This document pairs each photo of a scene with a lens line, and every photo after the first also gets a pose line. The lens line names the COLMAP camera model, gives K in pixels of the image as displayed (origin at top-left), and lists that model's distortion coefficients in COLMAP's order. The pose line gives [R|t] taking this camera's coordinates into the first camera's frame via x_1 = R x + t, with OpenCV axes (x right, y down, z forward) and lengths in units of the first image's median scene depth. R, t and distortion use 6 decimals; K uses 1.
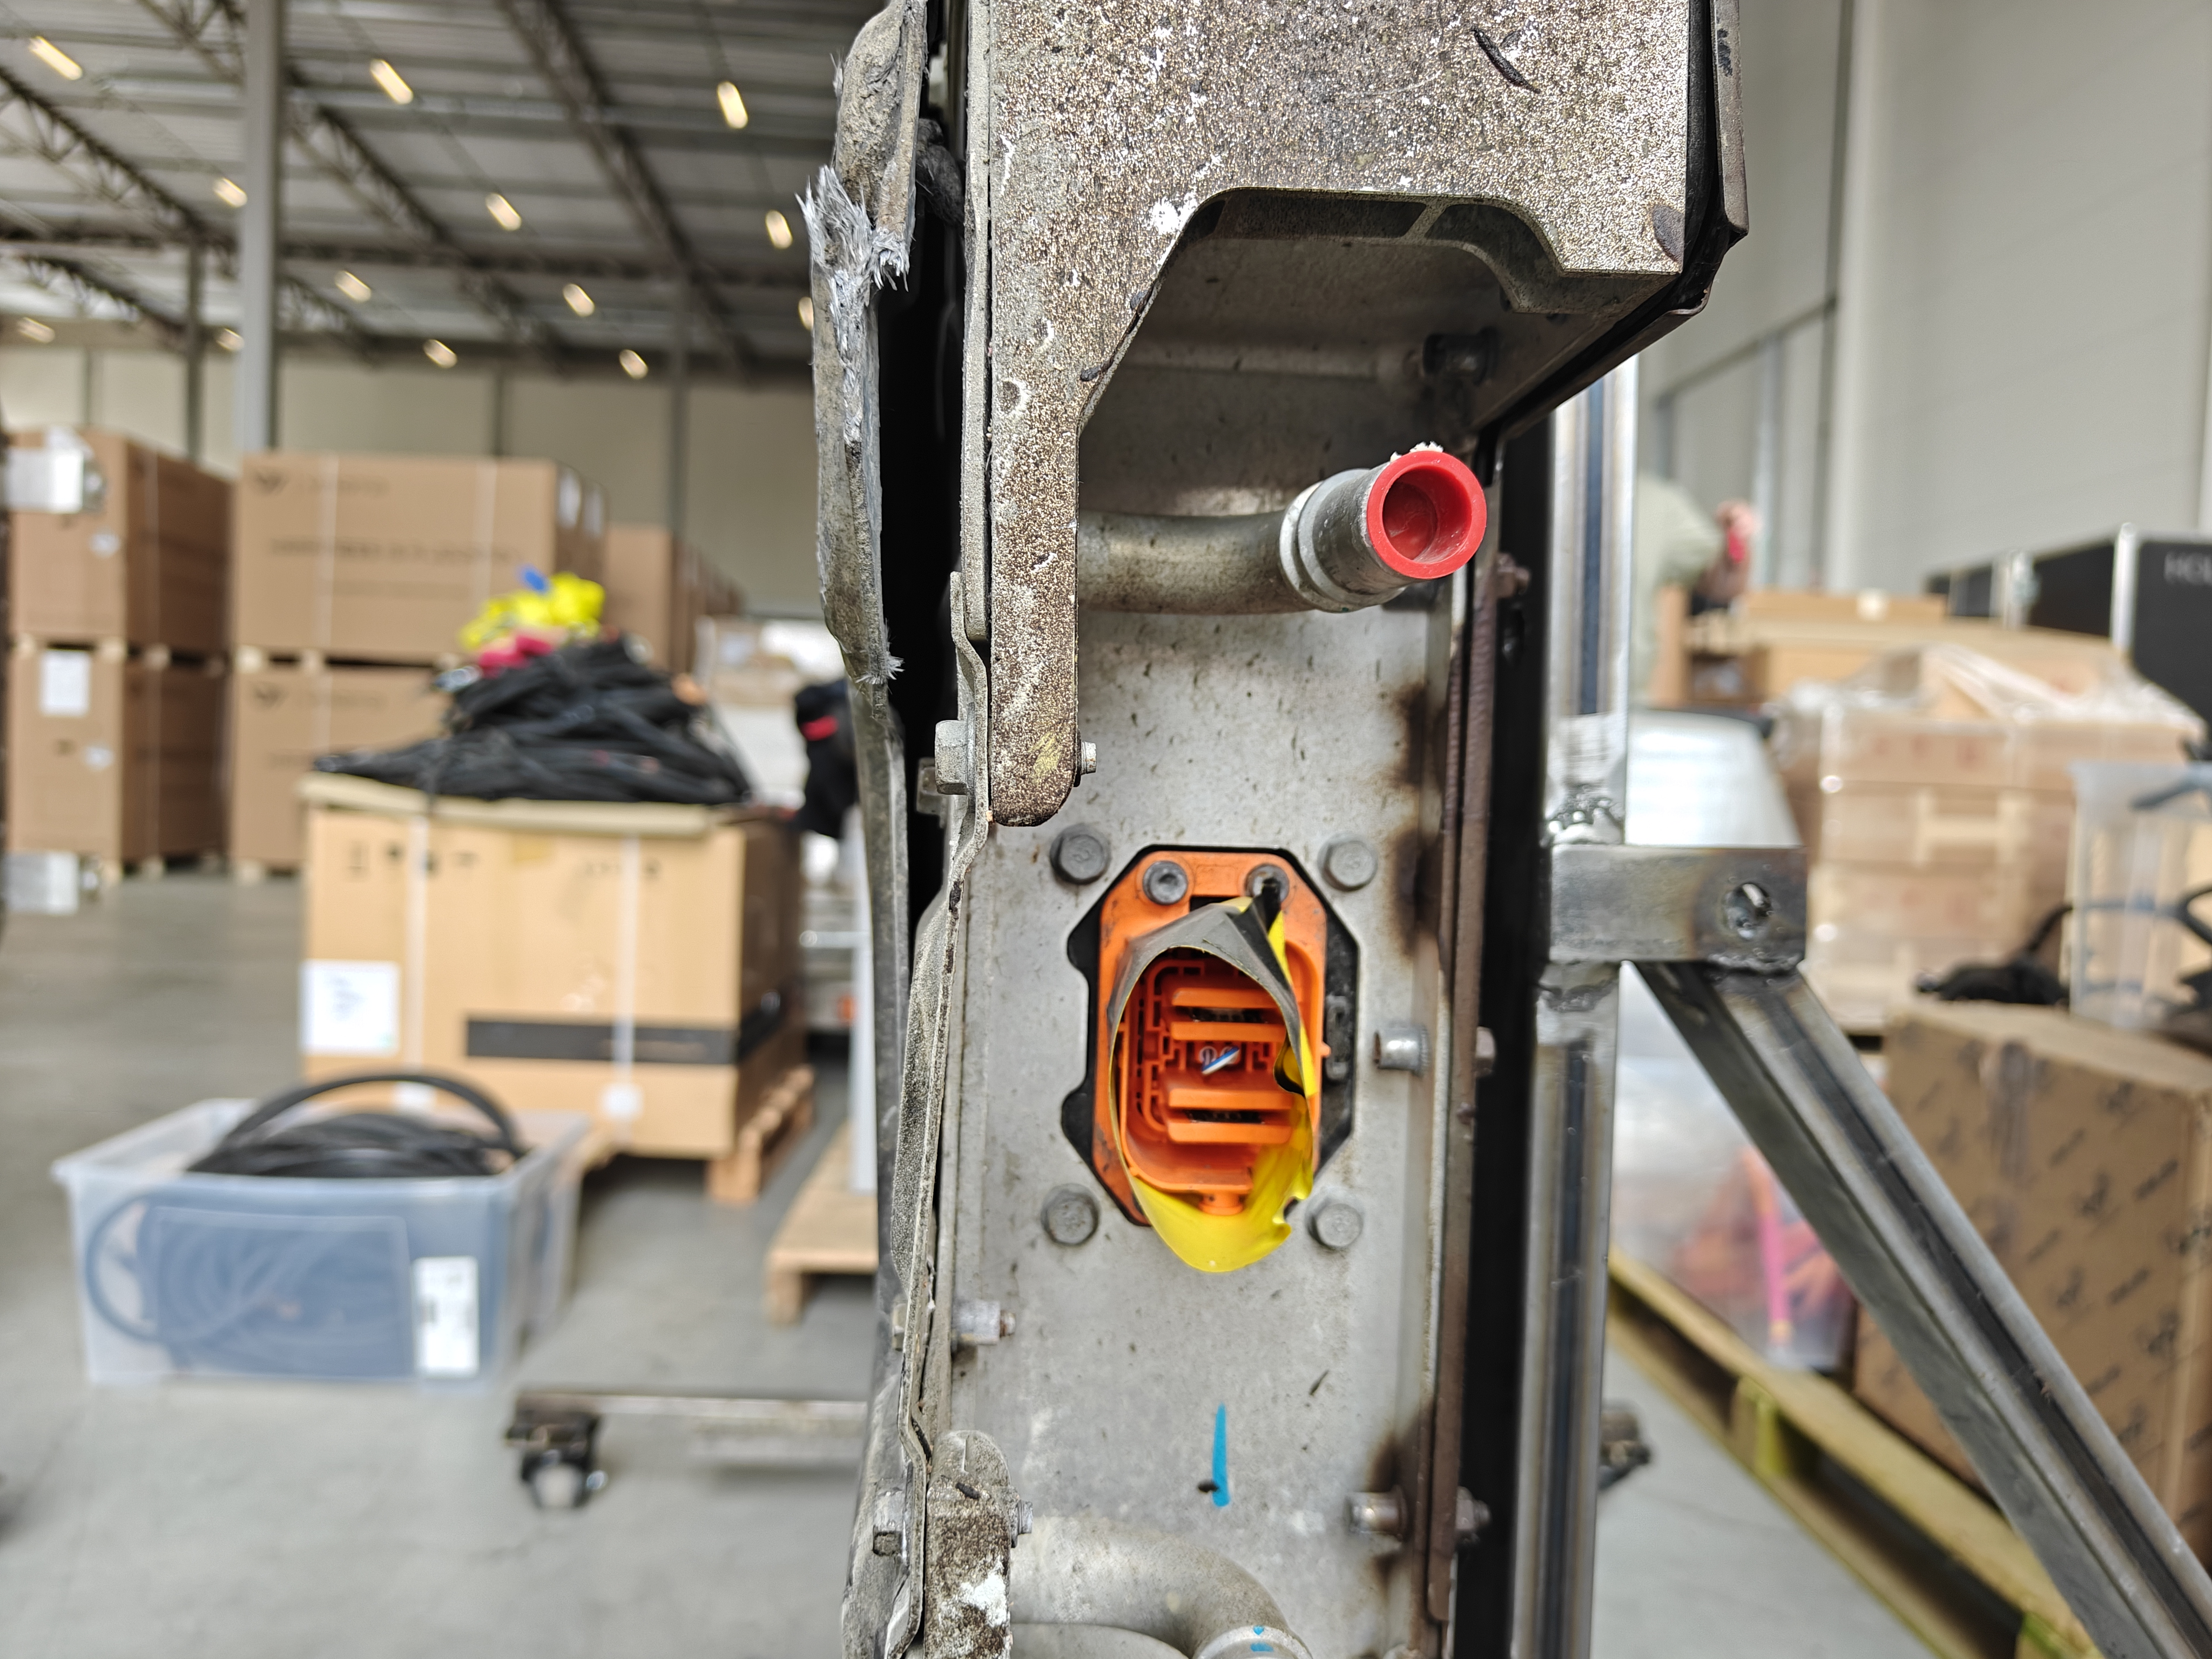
lens RADIAL K [[1556.5, 0, 1112.0], [0, 1556.5, 818.5], [0, 0, 1]] dist [-0.023862, -0.001115]
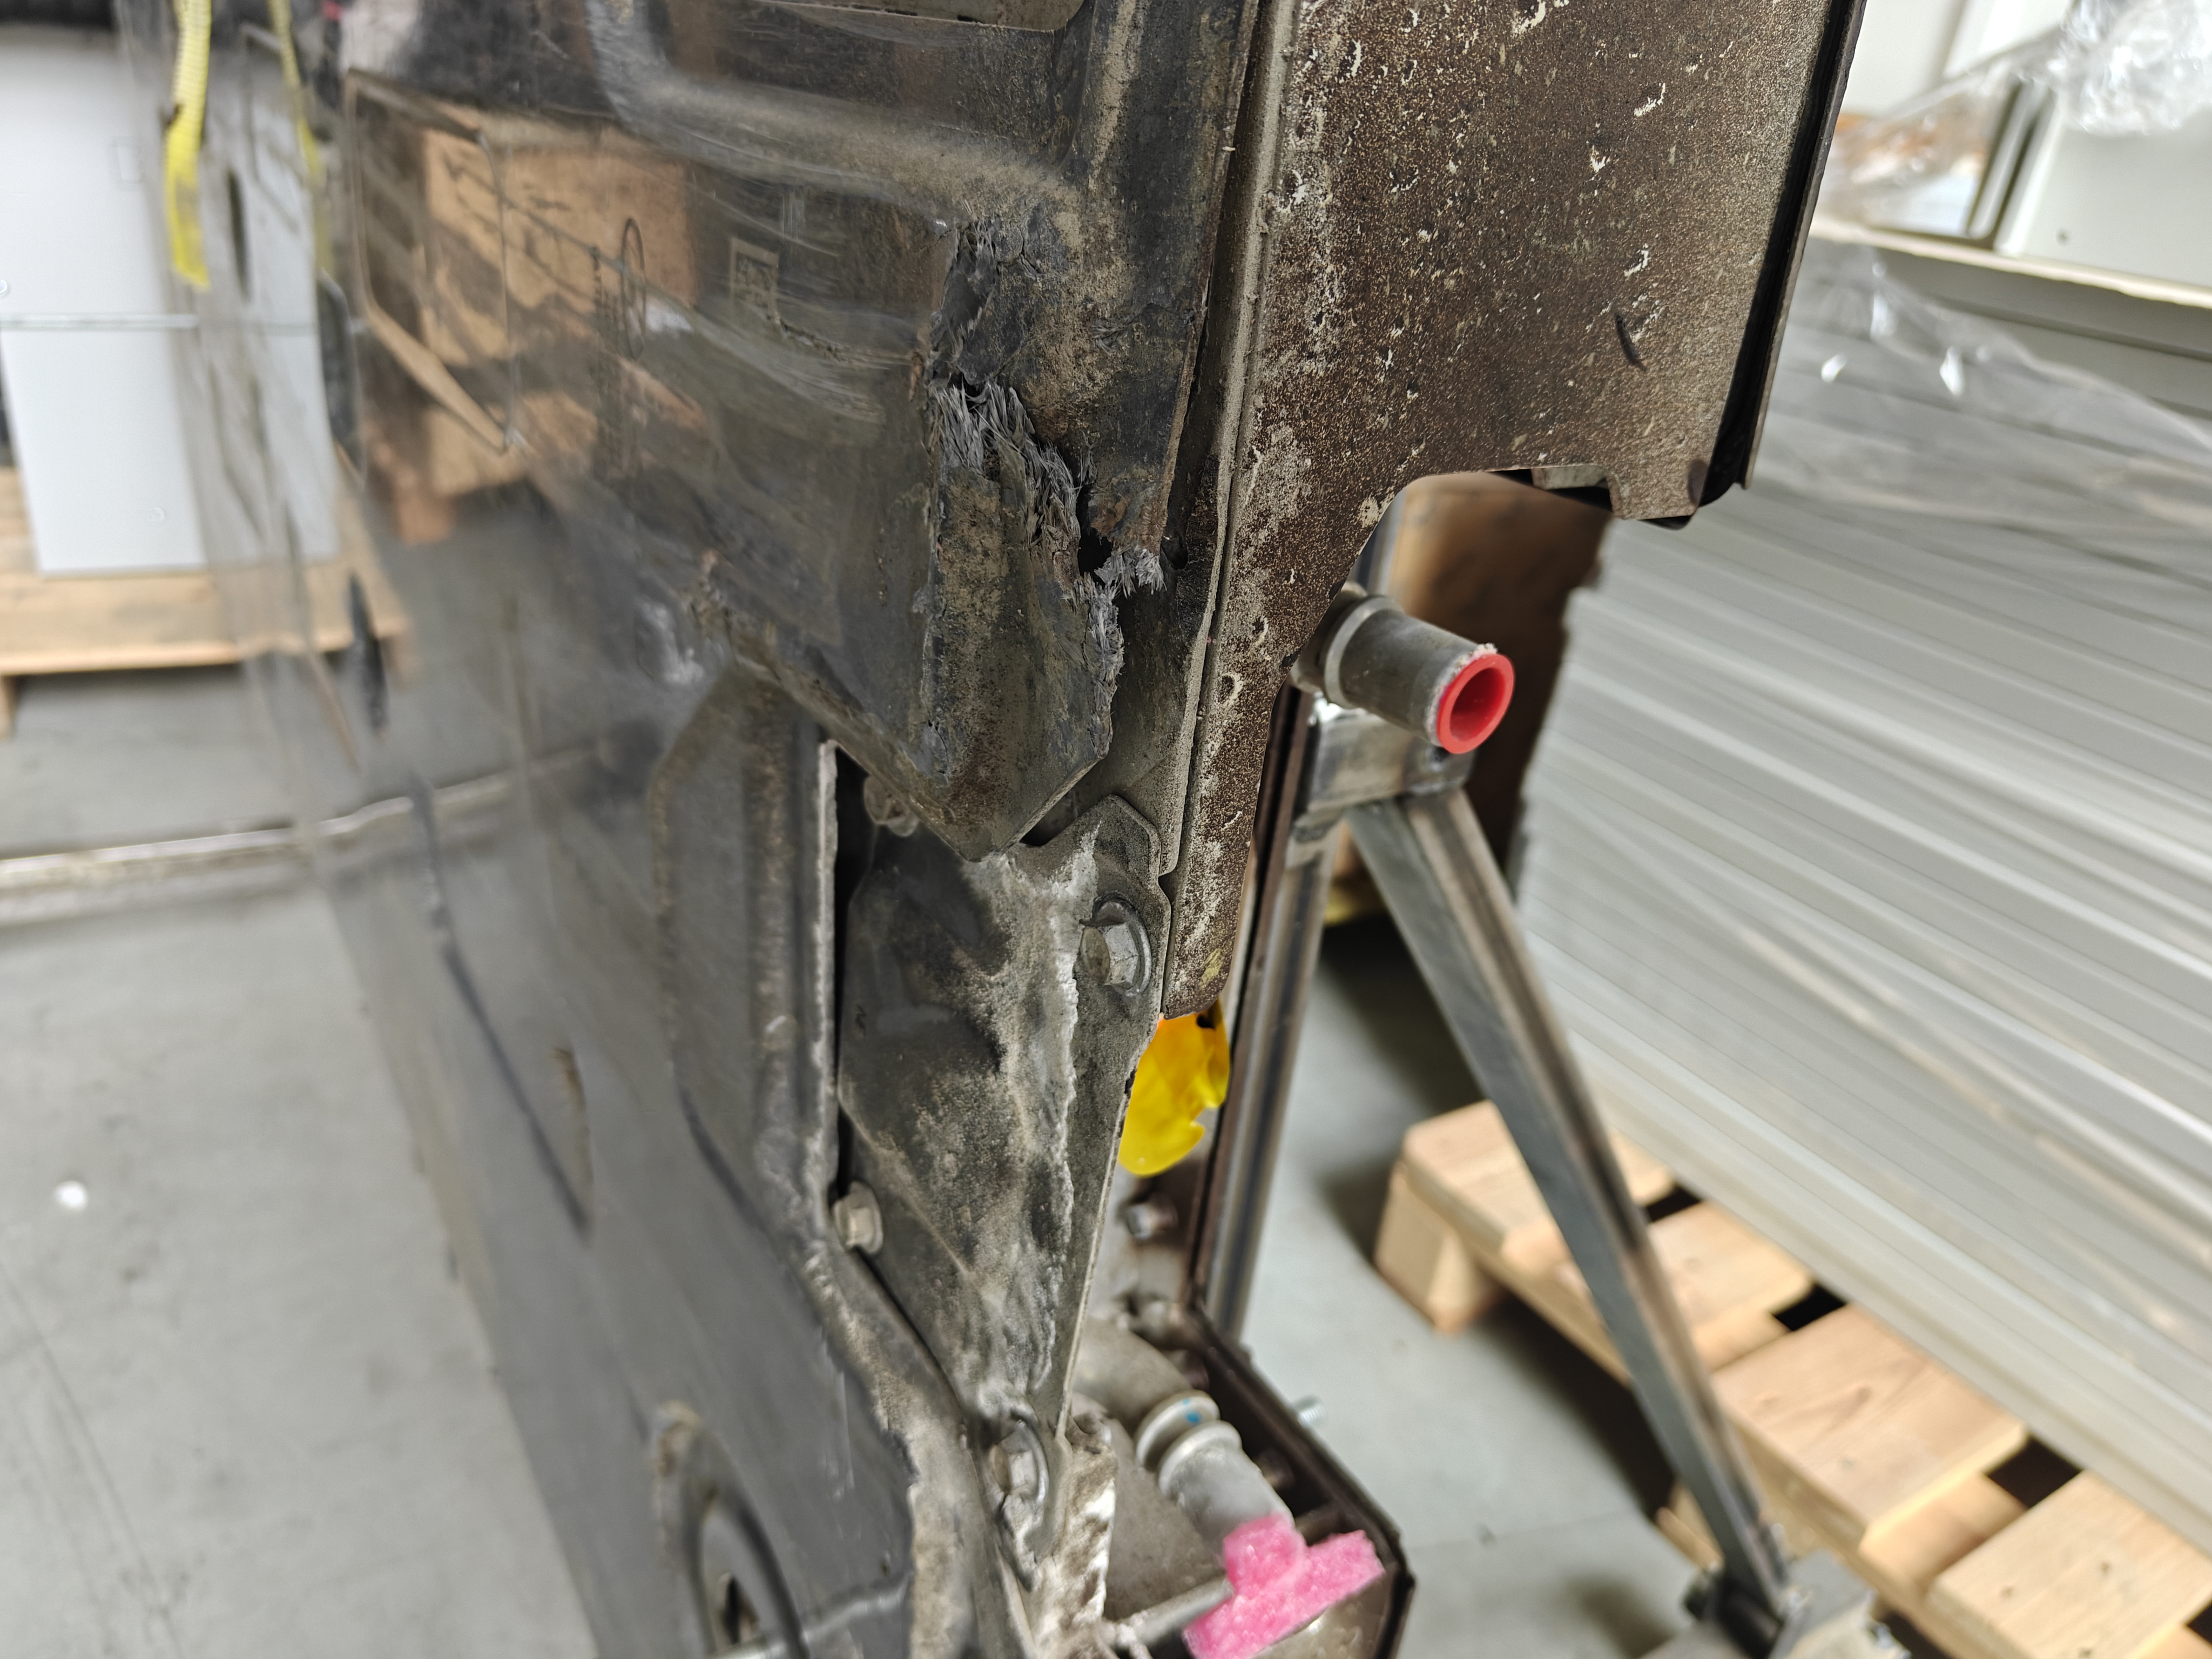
lens RADIAL K [[1556.5, 0, 1097.9], [0, 1556.5, 836.7], [0, 0, 1]] dist [-0.023862, -0.001115]
pose [[0.893468, -0.131903, 0.429321, -0.611106], [-0.069728, 0.903572, 0.422724, -0.620163], [-0.443681, -0.407626, 0.798116, 0.148475]]
